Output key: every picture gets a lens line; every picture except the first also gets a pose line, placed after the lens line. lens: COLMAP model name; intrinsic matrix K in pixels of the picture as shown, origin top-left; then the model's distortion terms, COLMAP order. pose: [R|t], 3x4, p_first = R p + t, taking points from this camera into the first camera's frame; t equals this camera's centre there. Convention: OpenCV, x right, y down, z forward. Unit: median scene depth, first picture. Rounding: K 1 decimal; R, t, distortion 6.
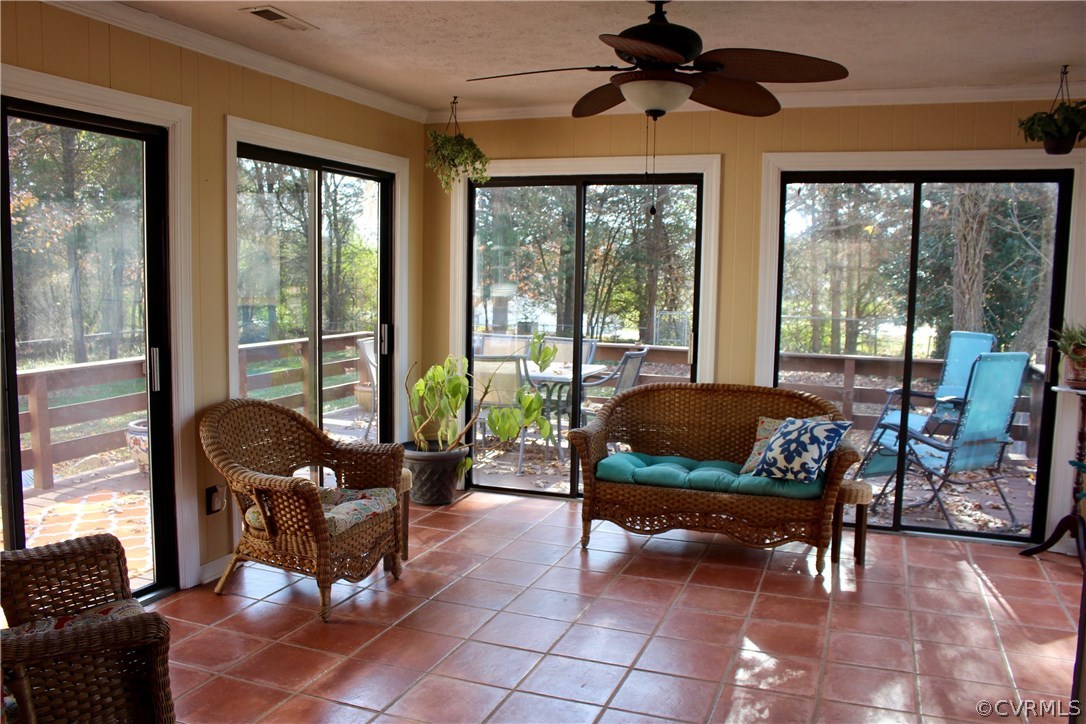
lens RADIAL K [[899.6, 0, 539.0], [0, 899.6, 361.1], [0, 0, 1]] dist [-0.137239, 0.110731]
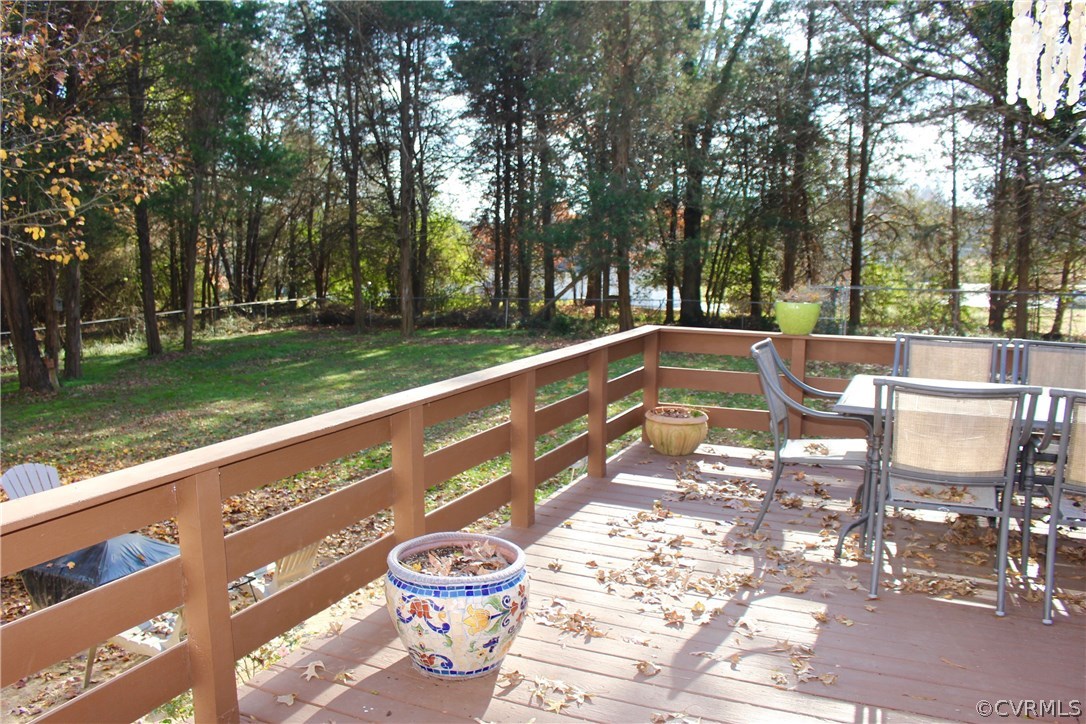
lens RADIAL K [[899.6, 0, 544.0], [0, 899.6, 367.2], [0, 0, 1]] dist [-0.137239, 0.110731]
pose [[0.998737, 0.009954, -0.049255, -0.186405], [-0.008304, 0.999401, 0.033592, -0.021310], [0.049560, -0.033141, 0.998221, 0.280890]]
